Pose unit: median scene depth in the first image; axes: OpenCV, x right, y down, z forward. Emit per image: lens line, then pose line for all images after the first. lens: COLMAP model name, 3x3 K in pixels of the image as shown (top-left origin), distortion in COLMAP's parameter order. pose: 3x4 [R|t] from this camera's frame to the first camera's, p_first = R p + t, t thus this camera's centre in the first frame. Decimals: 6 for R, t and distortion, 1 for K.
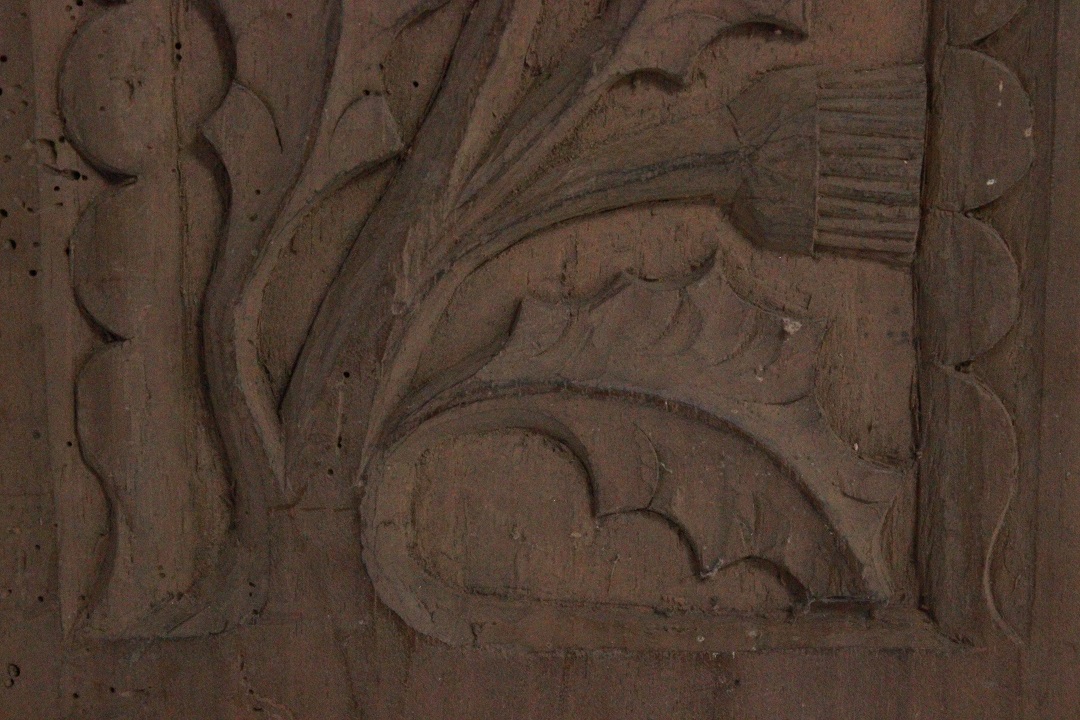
lens RADIAL K [[2522.0, 0, 547.6], [0, 2522.0, 366.3], [0, 0, 1]] dist [0.070384, 0.000000]
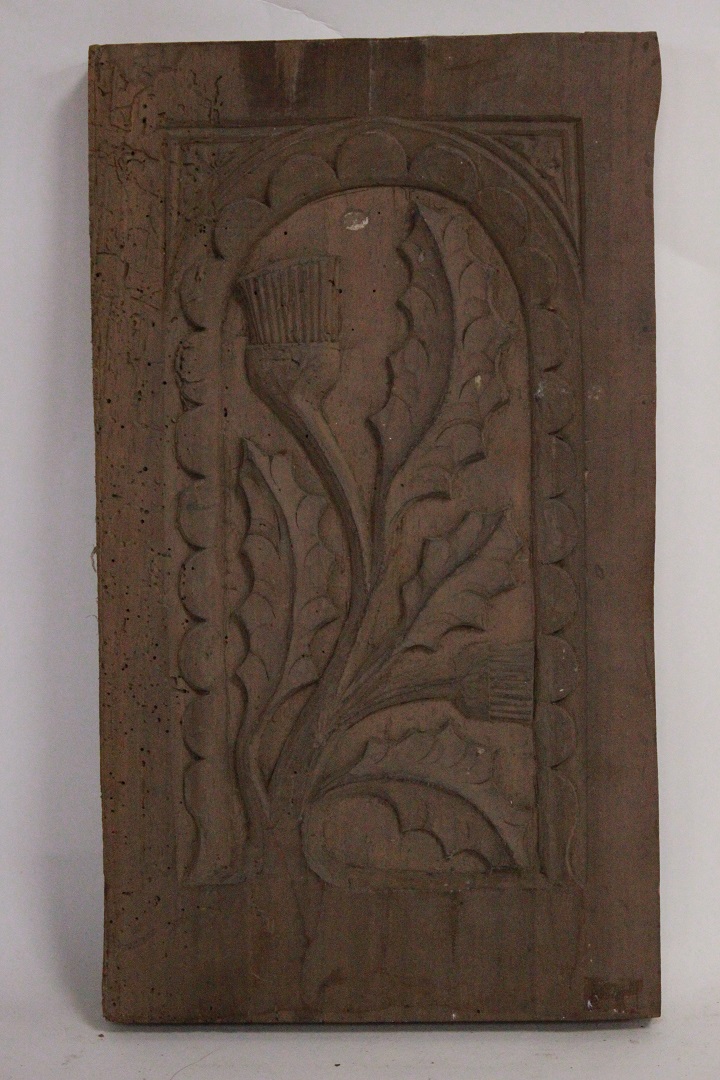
lens RADIAL K [[2731.2, 0, 356.6], [0, 2731.2, 531.6], [0, 0, 1]] dist [0.123450, 0.000000]
pose [[0.998195, -0.013389, -0.058547, 0.133529], [0.006944, 0.994025, -0.108932, 0.058975], [0.059655, 0.108329, 0.992324, -1.599557]]
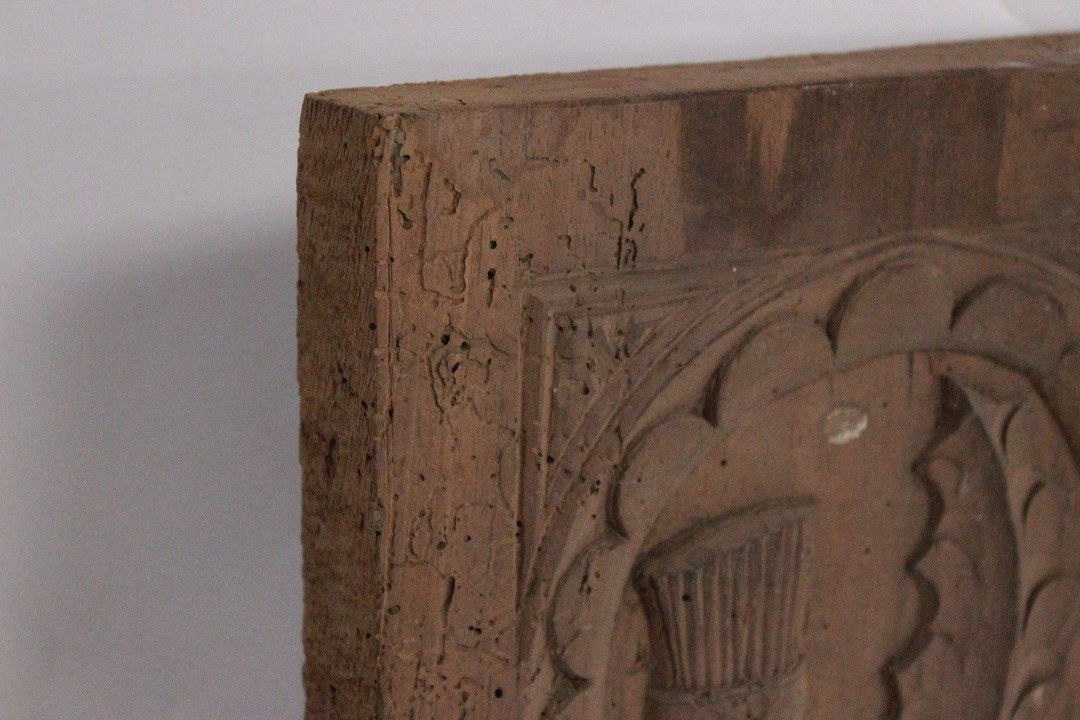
lens RADIAL K [[2522.0, 0, 535.8], [0, 2522.0, 355.5], [0, 0, 1]] dist [0.070384, 0.000000]
pose [[0.896071, -0.106375, 0.430976, -0.658047], [0.058294, 0.990654, 0.123314, -0.702508], [-0.440066, -0.085374, 0.893898, -0.069629]]
